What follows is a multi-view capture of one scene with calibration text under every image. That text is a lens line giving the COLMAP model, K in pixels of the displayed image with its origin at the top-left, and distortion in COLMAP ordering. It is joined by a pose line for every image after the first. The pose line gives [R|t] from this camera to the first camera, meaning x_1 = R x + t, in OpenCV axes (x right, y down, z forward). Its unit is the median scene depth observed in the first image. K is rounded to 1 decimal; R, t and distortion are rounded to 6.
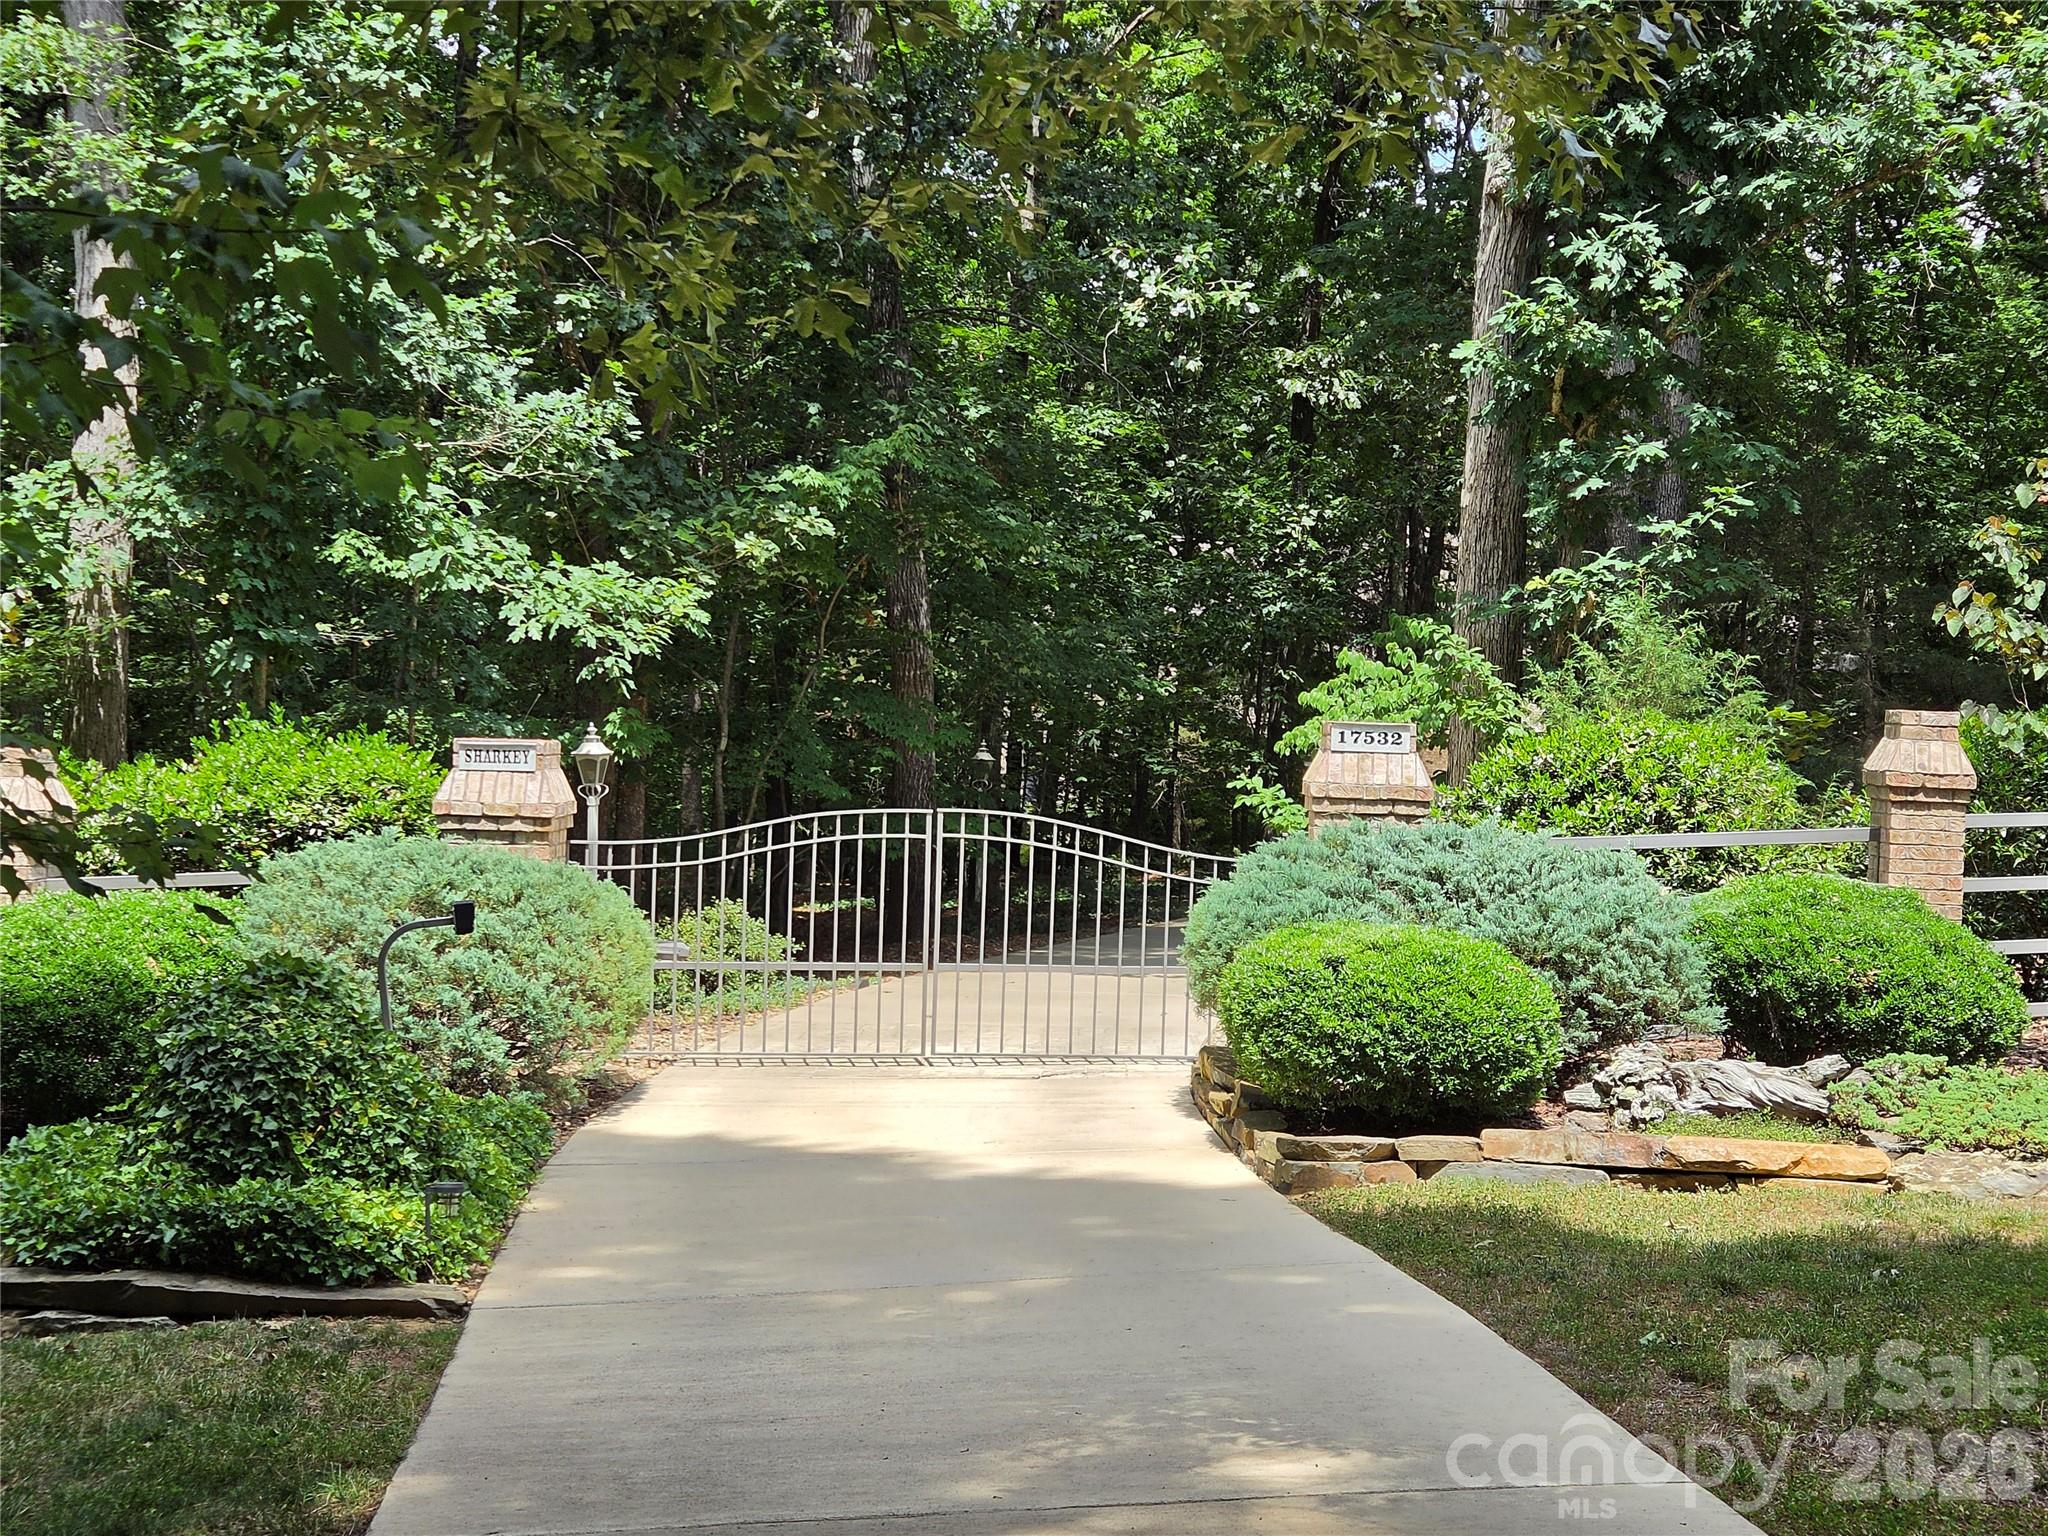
lens RADIAL K [[2744.3, 0, 1024.0], [0, 2744.3, 768.0], [0, 0, 1]] dist [-0.005952, -0.001977]
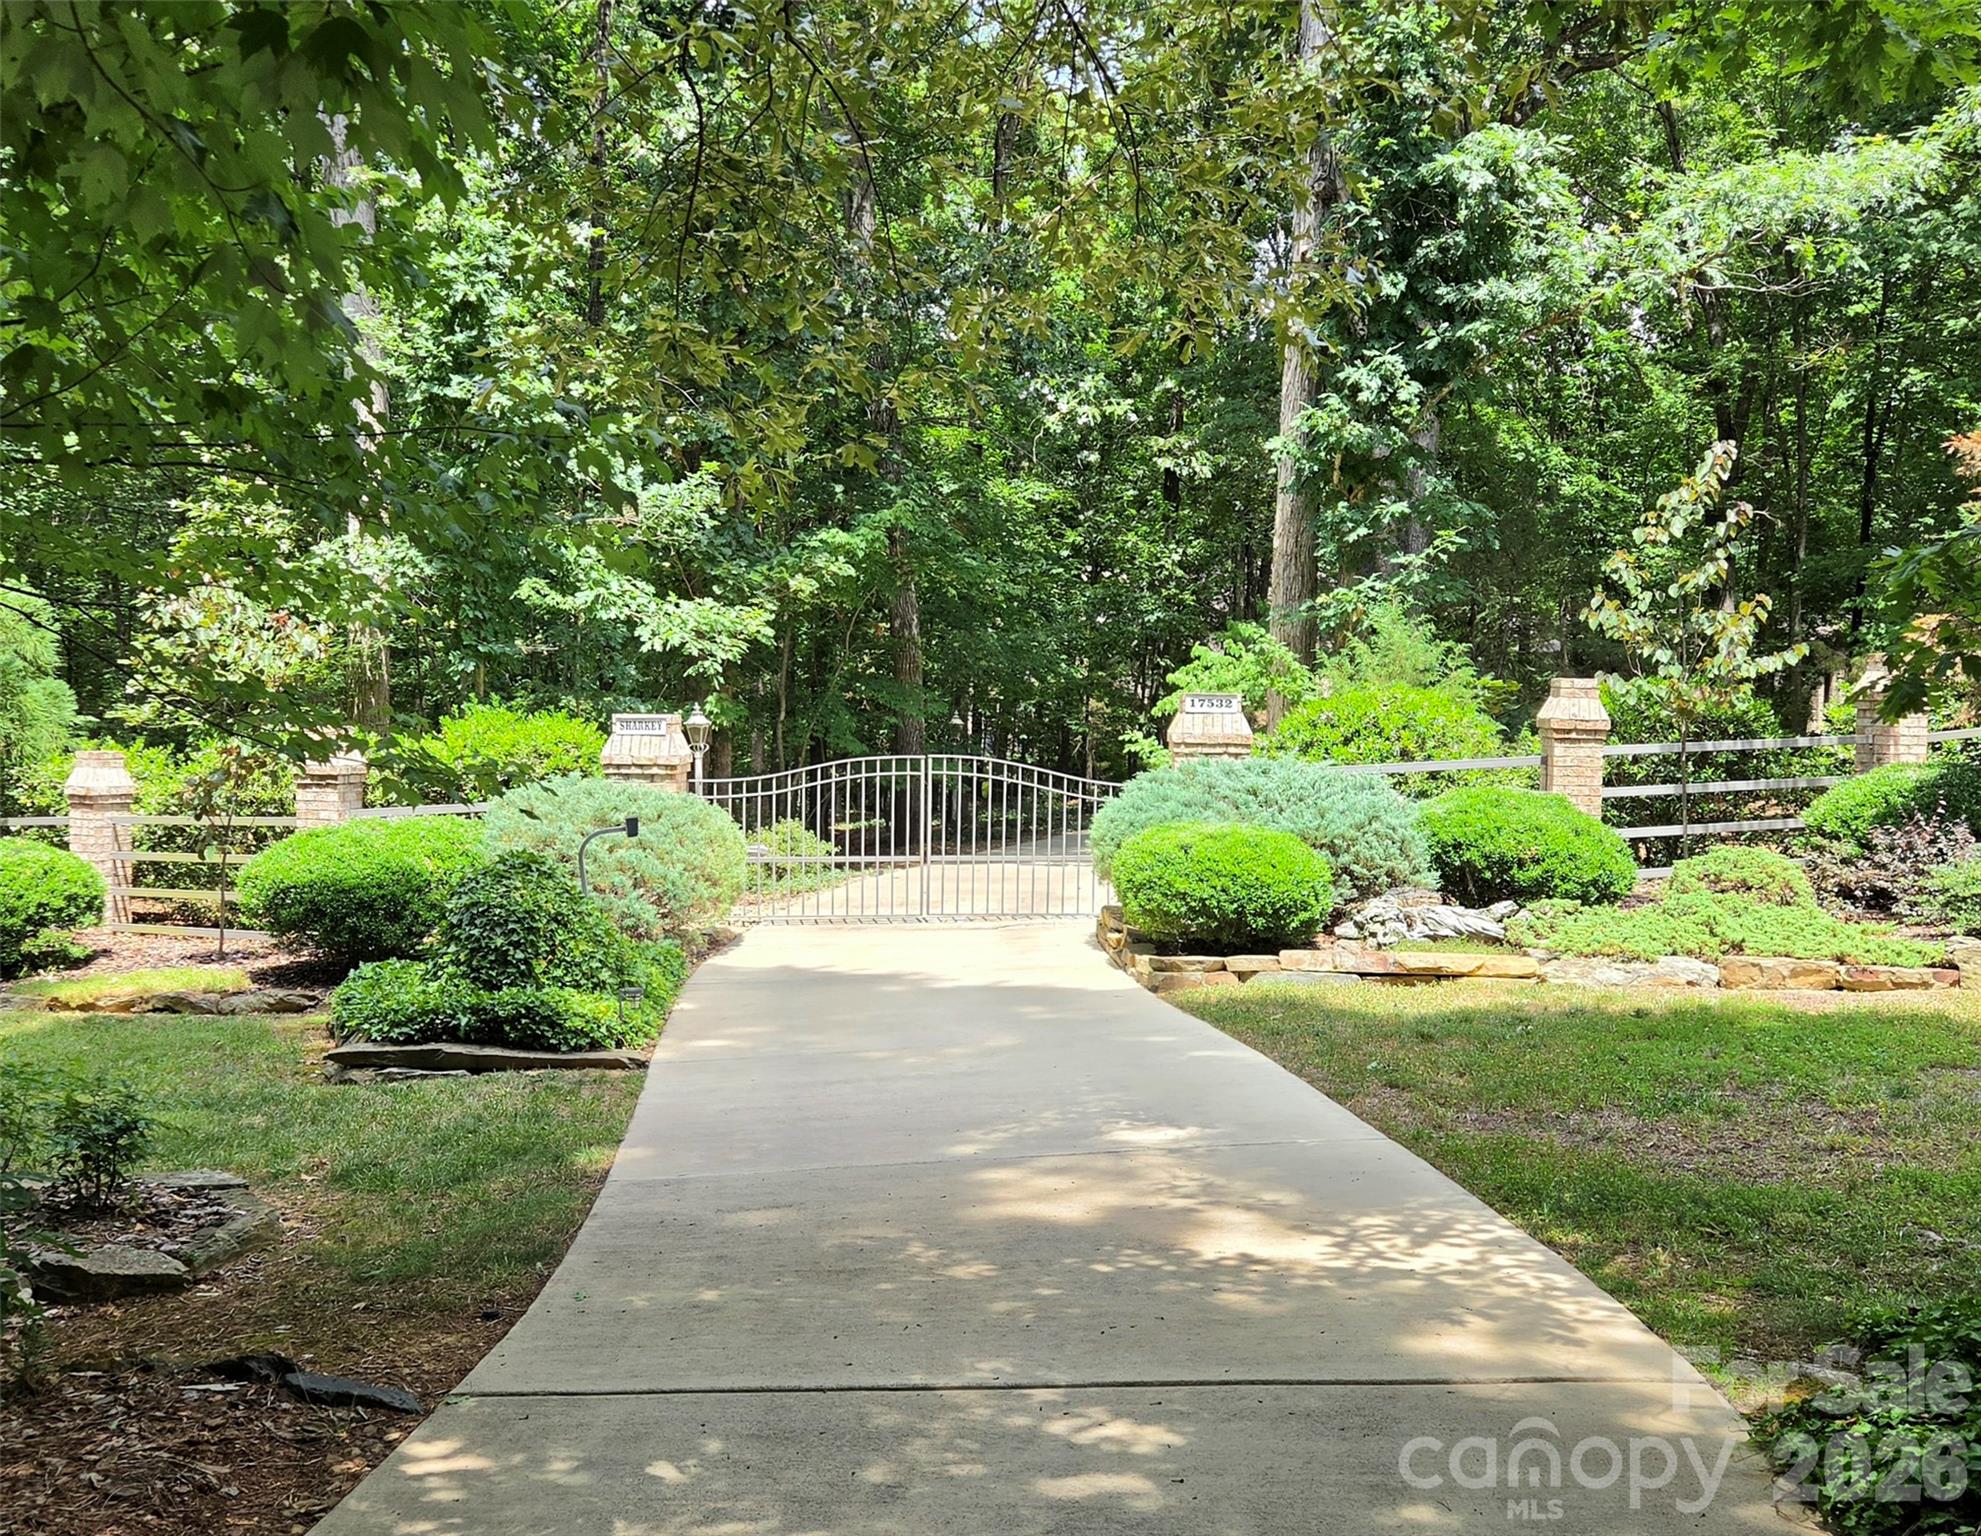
lens RADIAL K [[1438.7, 0, 939.7], [0, 1438.7, 766.1], [0, 0, 1]] dist [0.043103, -0.000179]
pose [[0.999336, -0.016137, -0.032654, 0.000984], [0.017198, 0.999324, 0.032482, -0.004746], [0.032108, -0.033022, 0.998939, 0.193394]]
